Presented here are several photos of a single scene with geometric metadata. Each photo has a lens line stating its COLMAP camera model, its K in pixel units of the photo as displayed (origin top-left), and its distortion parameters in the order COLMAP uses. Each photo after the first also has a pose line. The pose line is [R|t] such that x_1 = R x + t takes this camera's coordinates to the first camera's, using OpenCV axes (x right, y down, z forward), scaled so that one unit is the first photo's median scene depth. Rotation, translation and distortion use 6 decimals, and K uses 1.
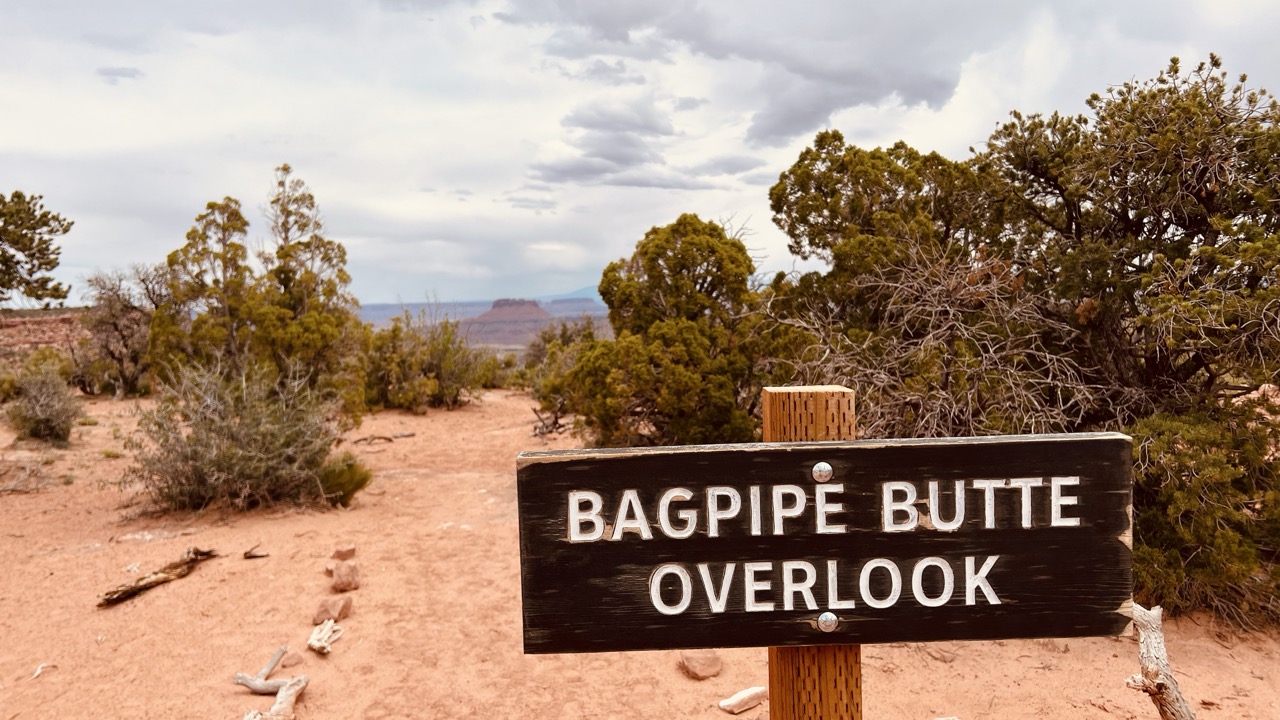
lens RADIAL K [[923.8, 0, 640.0], [0, 923.8, 360.0], [0, 0, 1]] dist [0.166904, -0.272878]
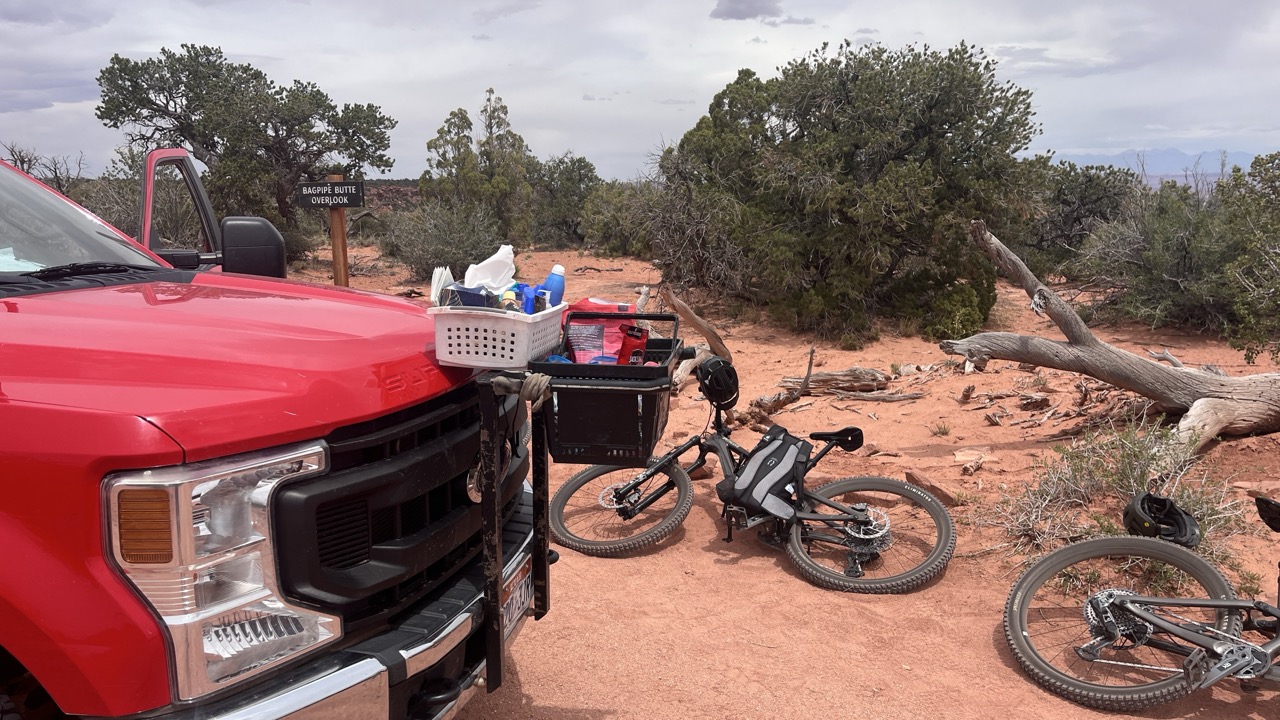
lens RADIAL K [[945.5, 0, 640.0], [0, 945.5, 360.0], [0, 0, 1]] dist [0.001149, -0.005803]
pose [[0.927146, 0.087754, -0.364280, 0.532026], [-0.040951, 0.990096, 0.134285, 0.037696], [0.372456, -0.109584, 0.921557, -0.519683]]
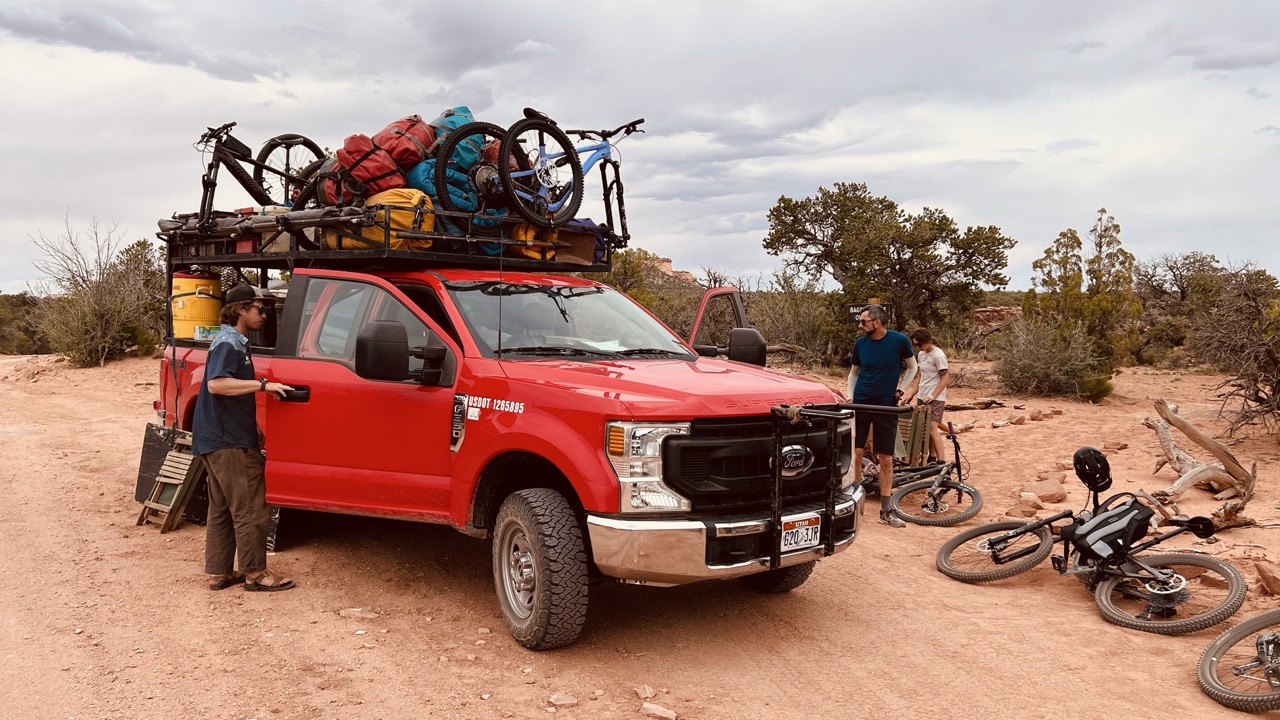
lens RADIAL K [[1012.0, 0, 640.0], [0, 1012.0, 360.0], [0, 0, 1]] dist [-0.000141, -0.001976]
pose [[0.499212, 0.074336, -0.863285, 0.799076], [-0.063753, 0.996764, 0.048963, 0.030746], [0.864131, 0.030594, 0.502336, -0.629236]]
